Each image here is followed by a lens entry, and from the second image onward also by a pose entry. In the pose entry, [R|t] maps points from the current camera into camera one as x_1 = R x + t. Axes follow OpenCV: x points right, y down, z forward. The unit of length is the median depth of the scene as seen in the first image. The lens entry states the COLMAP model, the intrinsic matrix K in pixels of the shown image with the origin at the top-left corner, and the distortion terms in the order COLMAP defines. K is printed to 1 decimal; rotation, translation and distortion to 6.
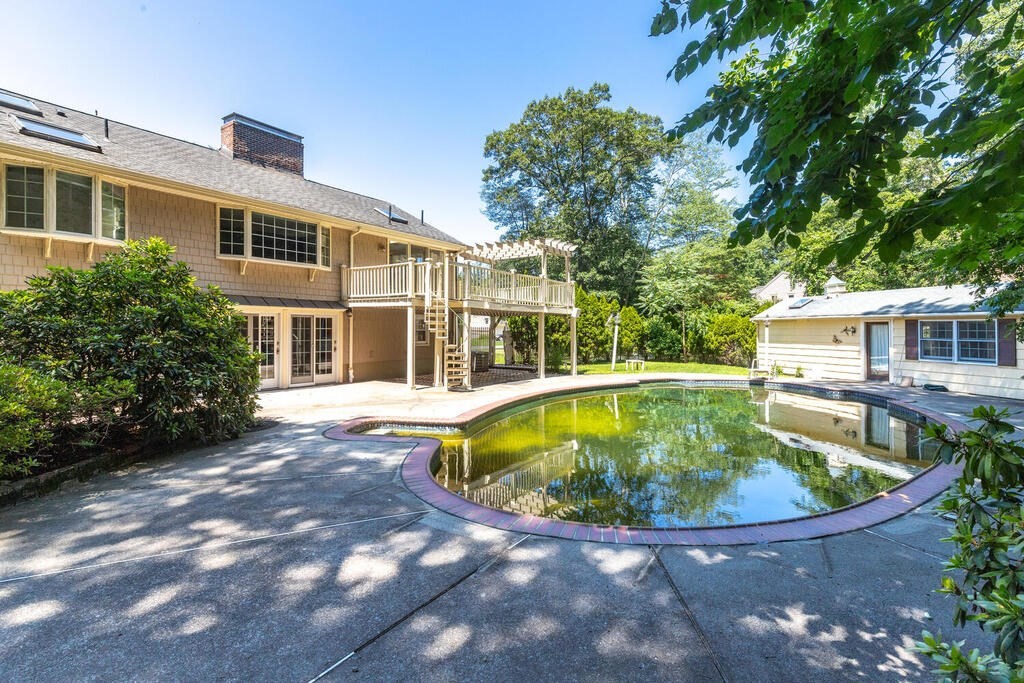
lens RADIAL K [[482.7, 0, 510.9], [0, 482.7, 319.3], [0, 0, 1]] dist [0.000478, -0.000087]
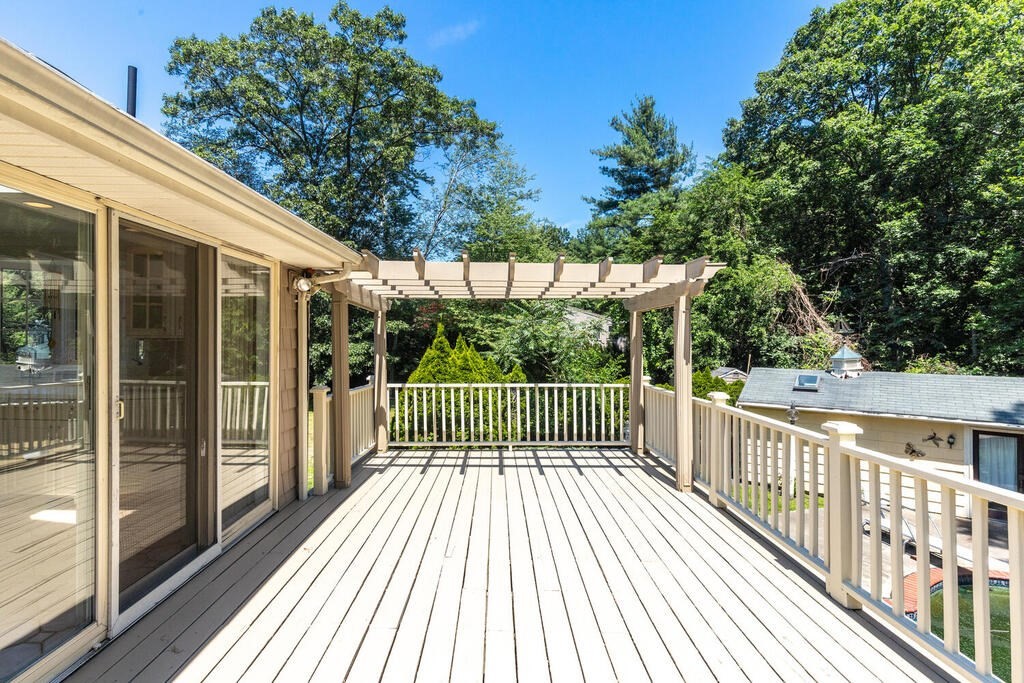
lens RADIAL K [[482.7, 0, 510.9], [0, 482.7, 319.3], [0, 0, 1]] dist [0.000478, -0.000087]
pose [[0.792246, 0.009535, 0.610128, -0.078153], [-0.004406, 0.999941, -0.009907, -0.055581], [-0.610186, 0.005161, 0.792241, 0.340162]]
